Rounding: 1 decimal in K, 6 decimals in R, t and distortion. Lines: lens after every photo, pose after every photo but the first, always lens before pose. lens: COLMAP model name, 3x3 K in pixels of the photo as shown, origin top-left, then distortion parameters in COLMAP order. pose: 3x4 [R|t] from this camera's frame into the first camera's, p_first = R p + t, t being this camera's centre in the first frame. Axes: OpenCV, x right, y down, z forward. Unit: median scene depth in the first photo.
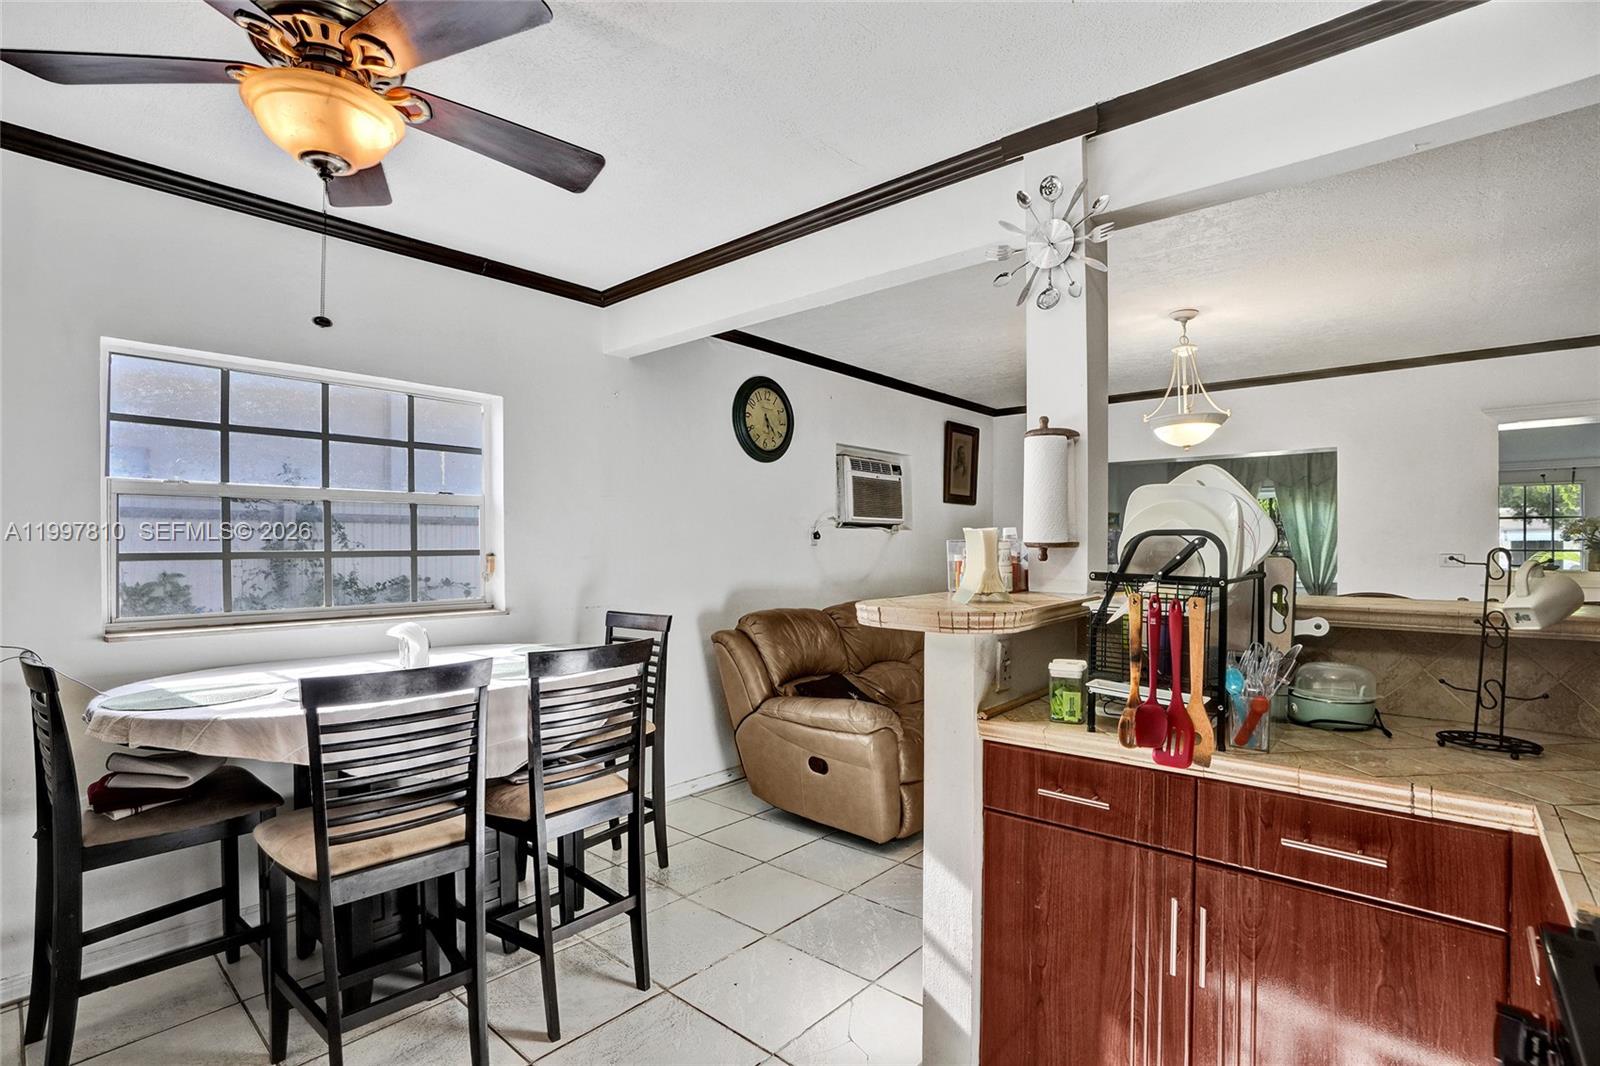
lens RADIAL K [[742.1, 0, 805.0], [0, 742.1, 519.8], [0, 0, 1]] dist [-0.051729, 0.008352]
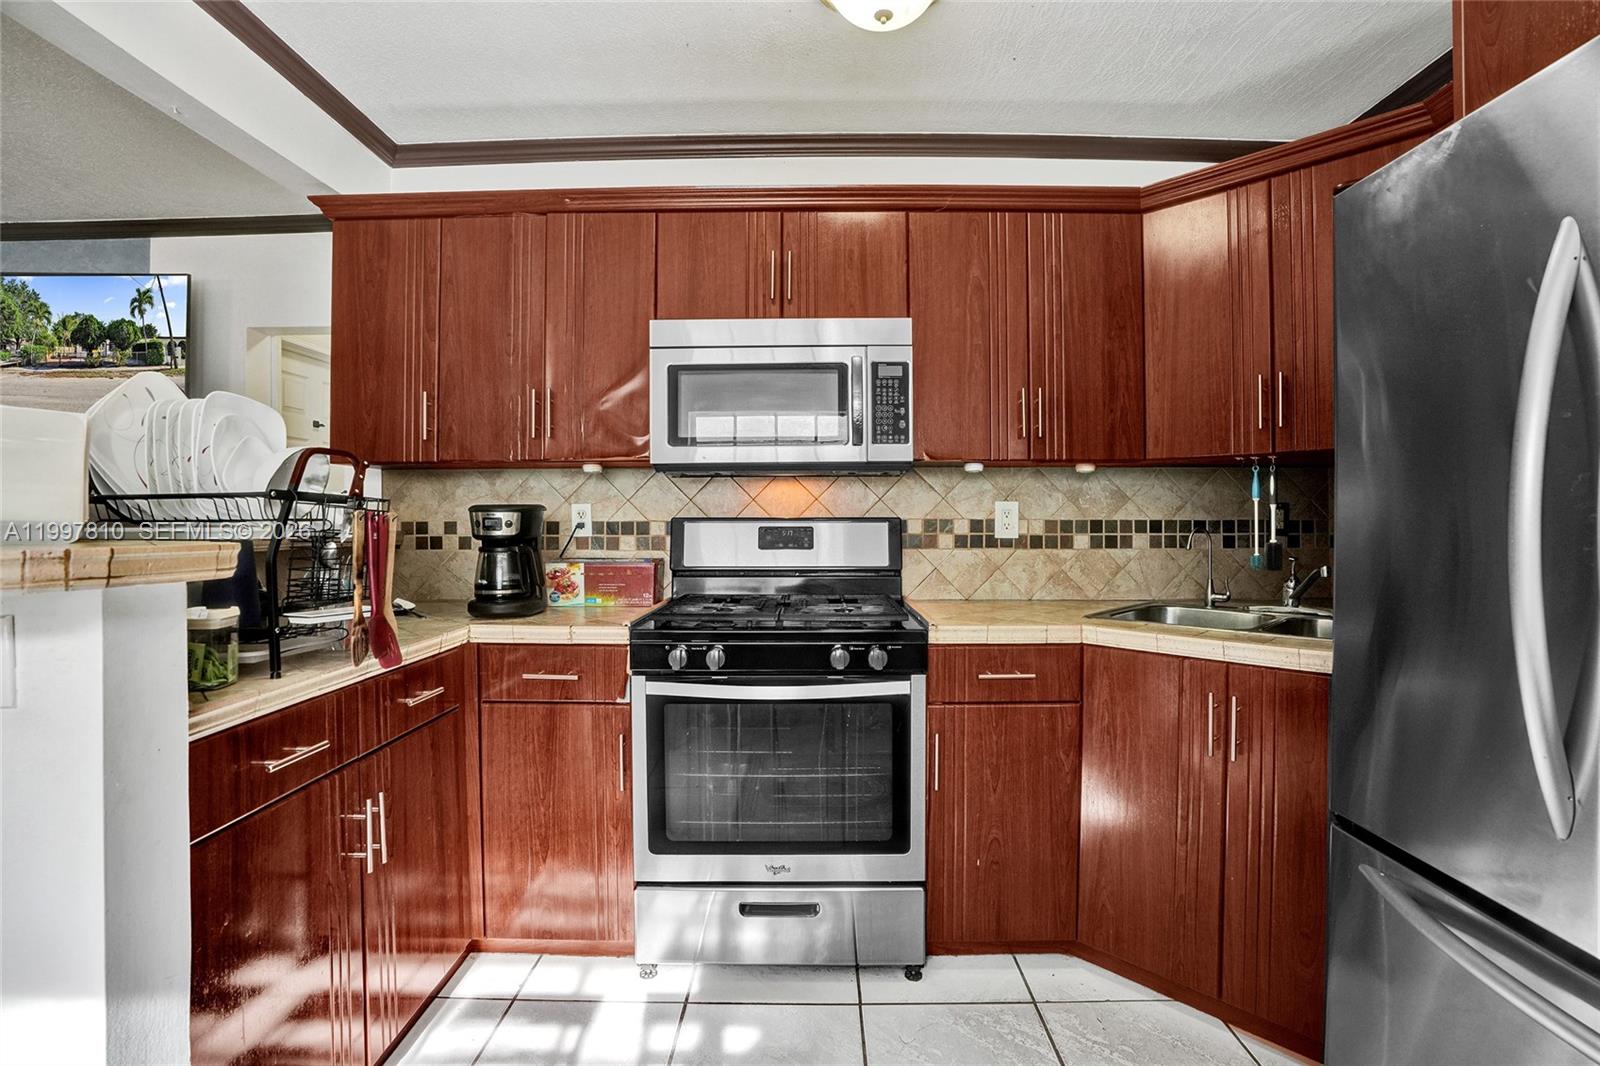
lens RADIAL K [[742.1, 0, 812.0], [0, 742.1, 521.7], [0, 0, 1]] dist [-0.051729, 0.008352]
pose [[-0.647935, 0.005605, 0.761675, -0.627142], [-0.022601, 0.999391, -0.026580, 0.105707], [-0.761360, -0.034437, -0.647414, 1.008798]]
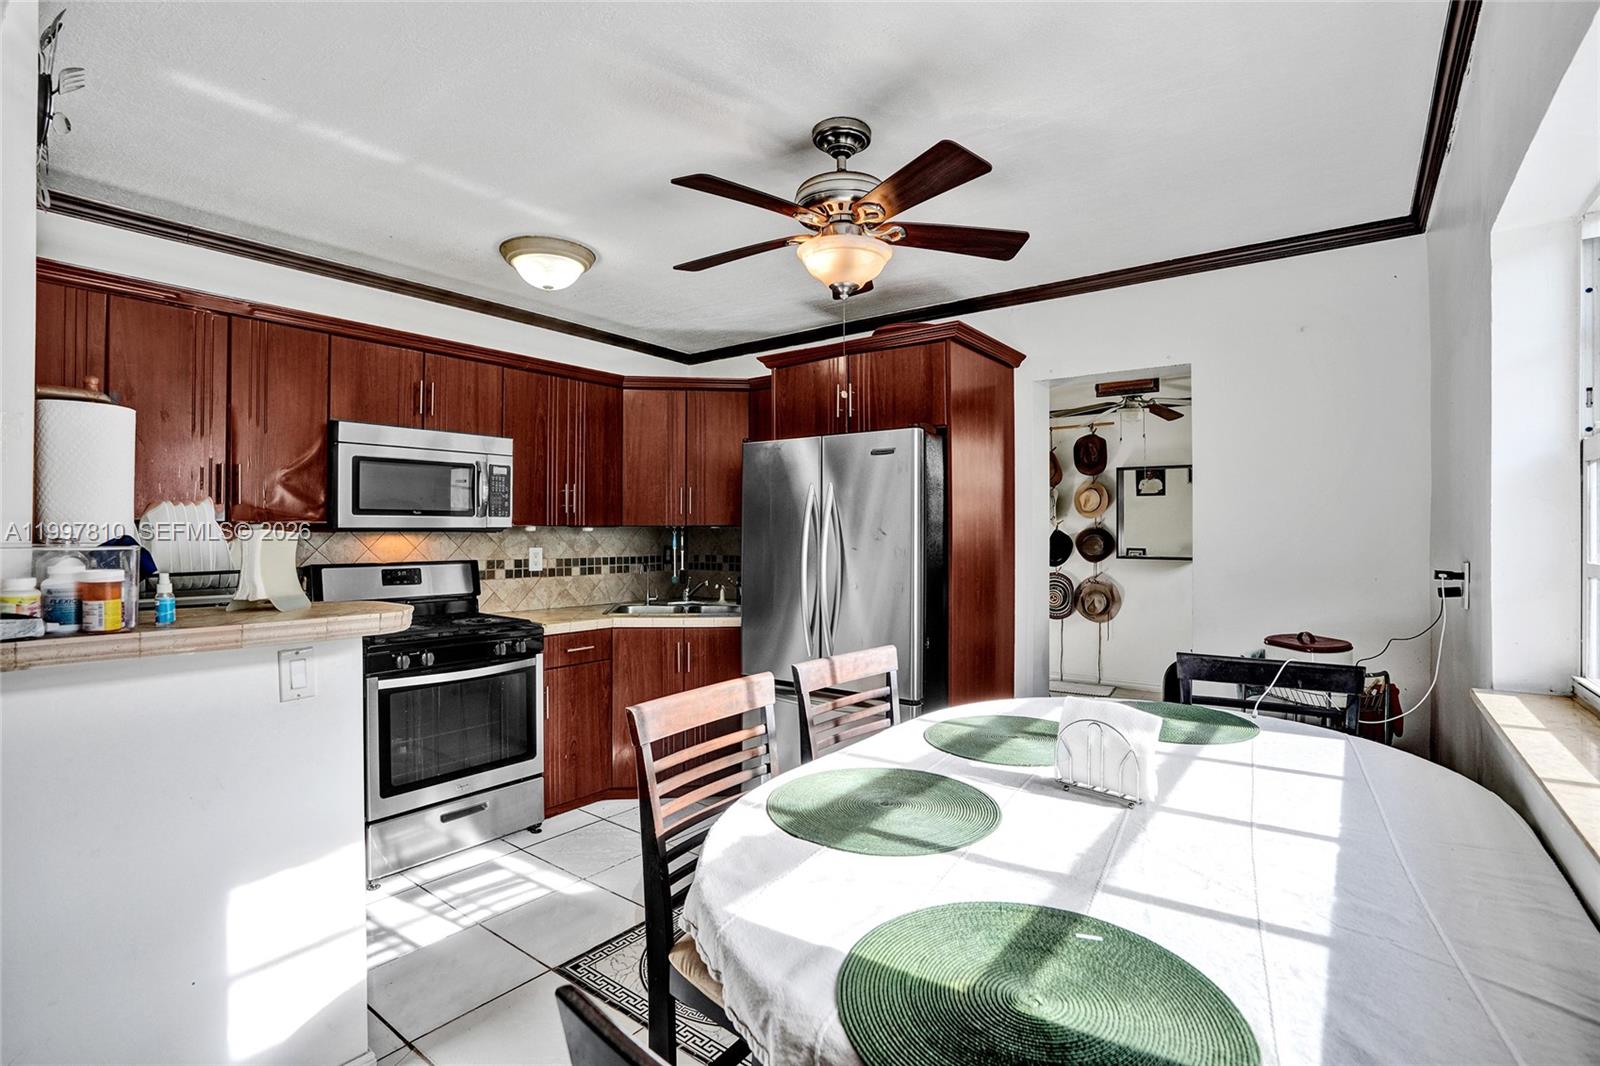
lens RADIAL K [[742.1, 0, 798.7], [0, 742.1, 538.3], [0, 0, 1]] dist [-0.051729, 0.008352]
pose [[-0.998604, 0.004430, -0.052638, -0.448498], [0.005868, 0.999613, -0.027194, 0.052524], [0.052497, -0.027465, -0.998243, 2.209306]]
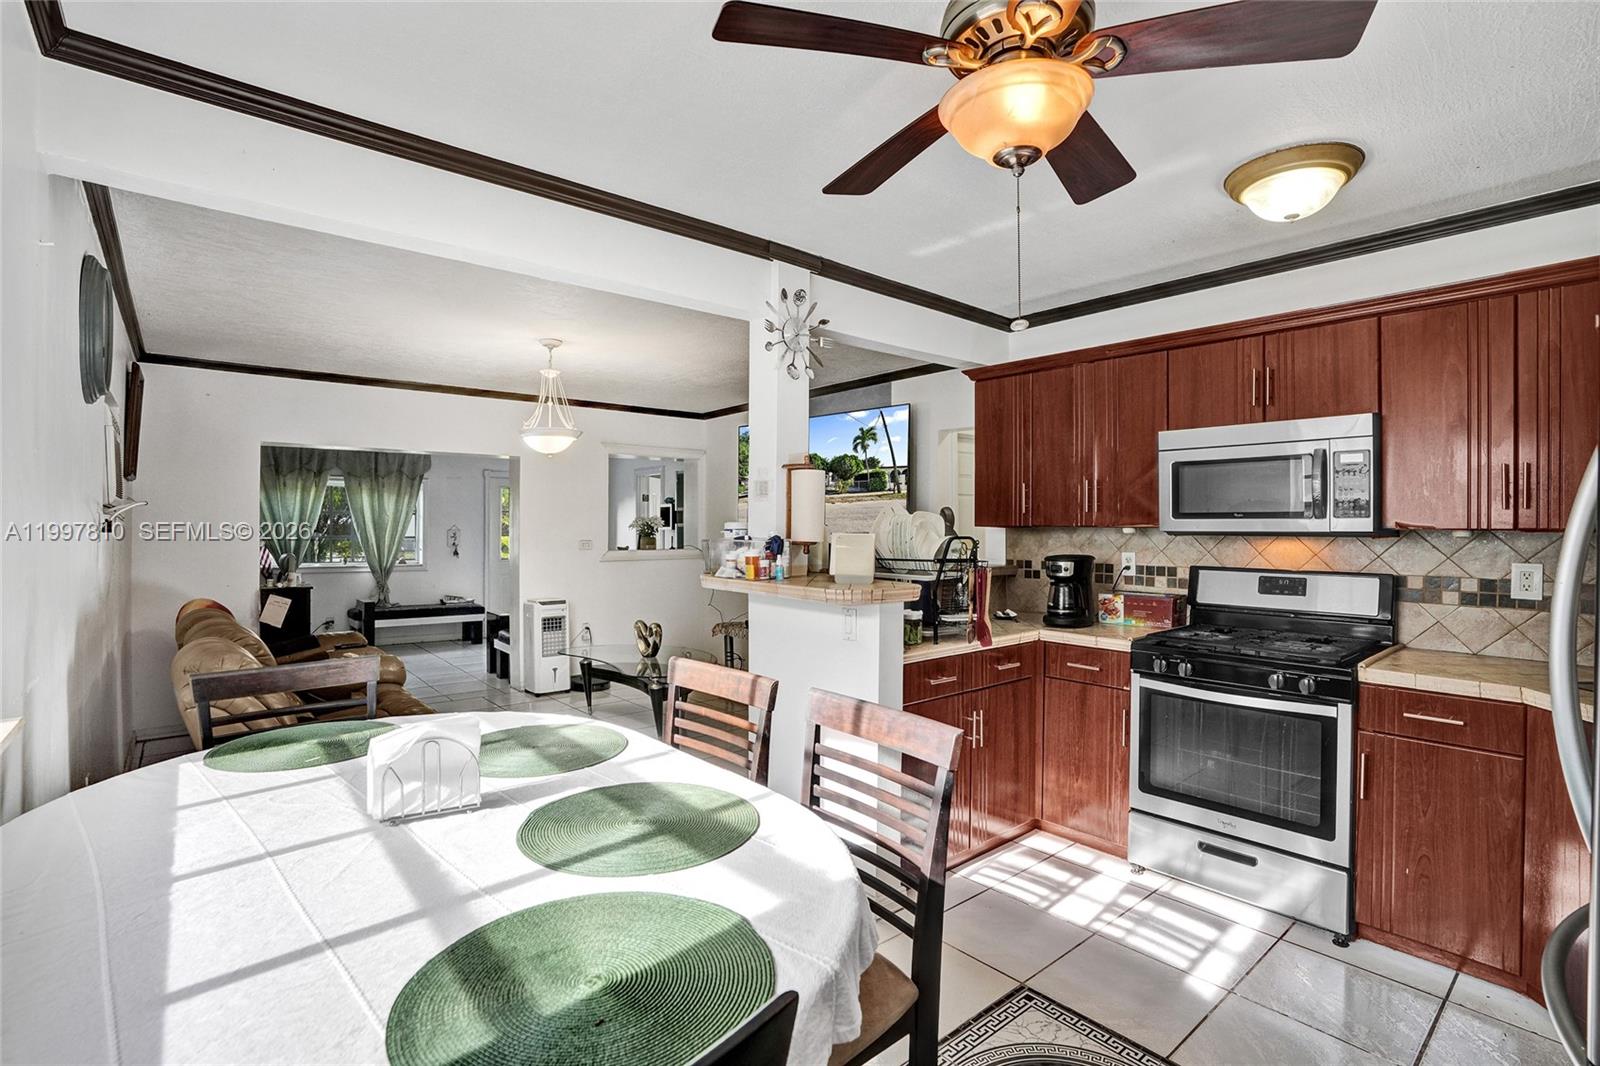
lens RADIAL K [[742.1, 0, 805.5], [0, 742.1, 537.7], [0, 0, 1]] dist [-0.051729, 0.008352]
pose [[0.153898, -0.008255, 0.988052, -1.464669], [-0.041994, 0.999007, 0.014888, -0.002042], [-0.987194, -0.043783, 0.153398, 0.986198]]
